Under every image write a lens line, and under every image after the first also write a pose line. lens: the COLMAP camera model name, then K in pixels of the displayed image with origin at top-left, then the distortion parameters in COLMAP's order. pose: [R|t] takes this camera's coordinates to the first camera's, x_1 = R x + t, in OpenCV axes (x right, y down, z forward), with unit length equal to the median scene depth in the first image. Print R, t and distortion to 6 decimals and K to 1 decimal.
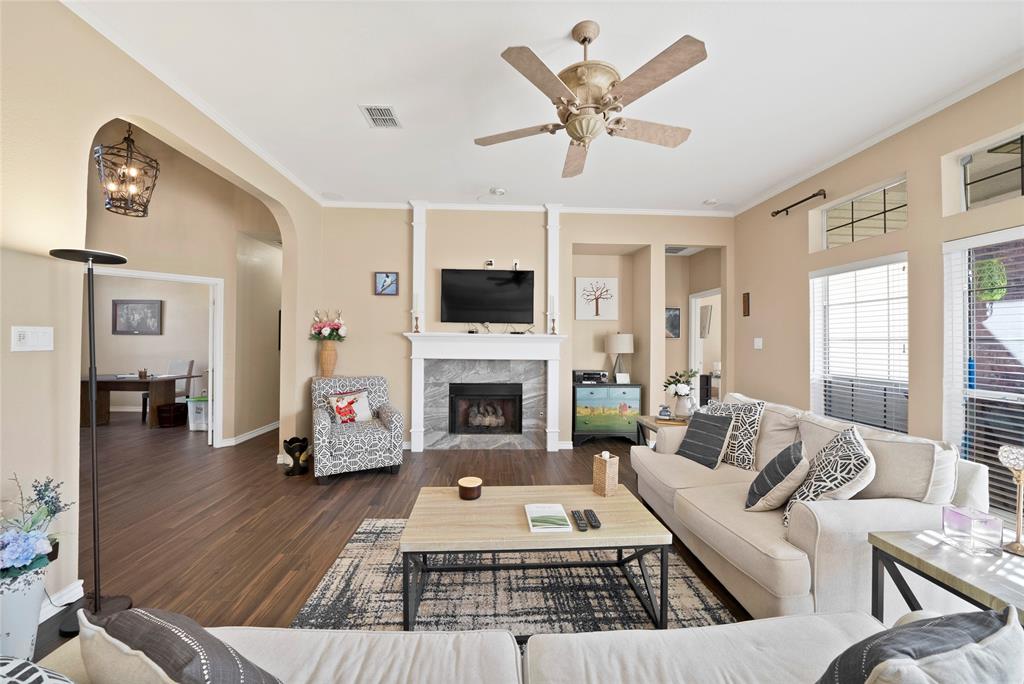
lens RADIAL K [[366.4, 0, 506.4], [0, 366.4, 340.9], [0, 0, 1]] dist [-0.023577, 0.000198]
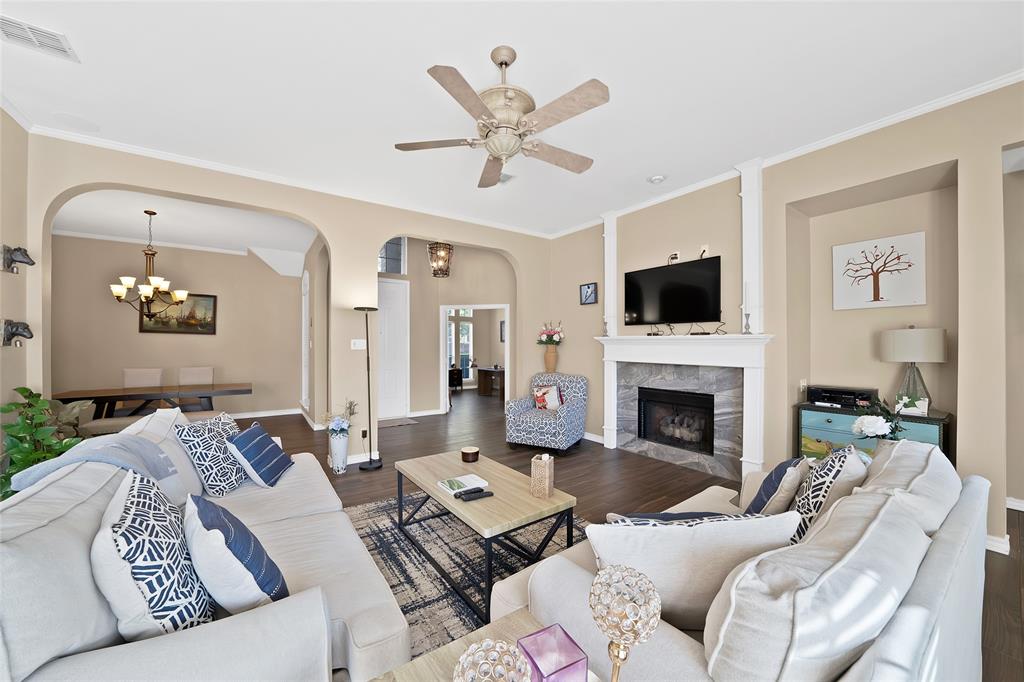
lens RADIAL K [[365.2, 0, 510.0], [0, 365.2, 347.8], [0, 0, 1]] dist [-0.025635, -0.000005]
pose [[0.545964, -0.001910, -0.837806, 0.480701], [0.006357, 0.999978, 0.001863, 0.006573], [0.837784, -0.006343, 0.545964, 0.176373]]
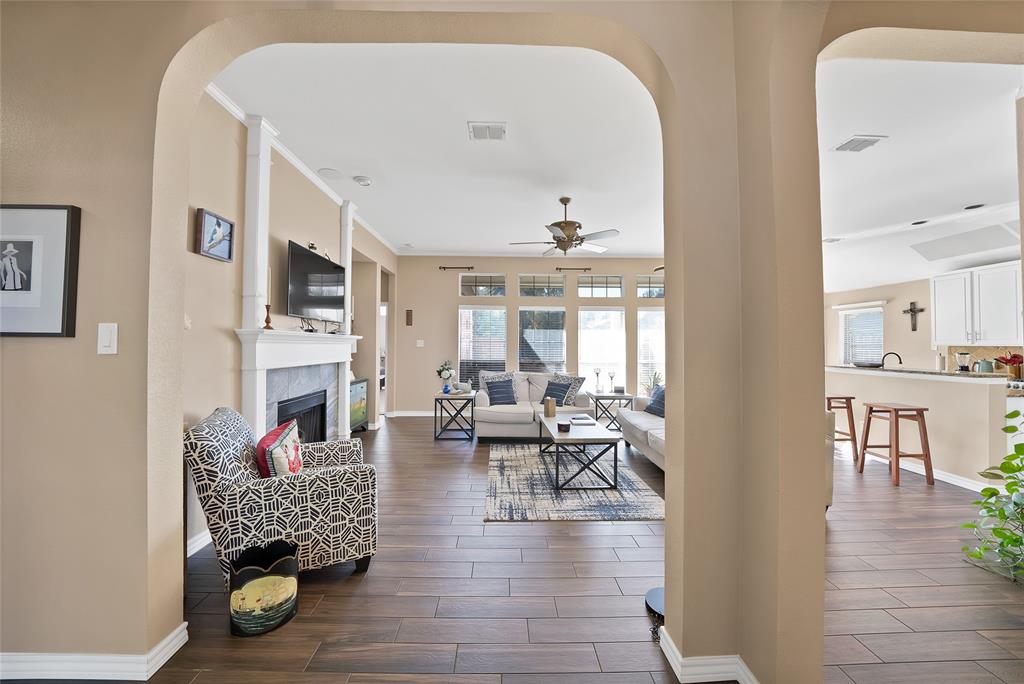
lens RADIAL K [[366.4, 0, 506.4], [0, 366.4, 340.9], [0, 0, 1]] dist [-0.023577, 0.000198]
pose [[0.029565, 0.001387, 0.999562, -0.841980], [-0.011265, 0.999936, -0.001054, -0.006182], [-0.999499, -0.011229, 0.029579, 0.544383]]
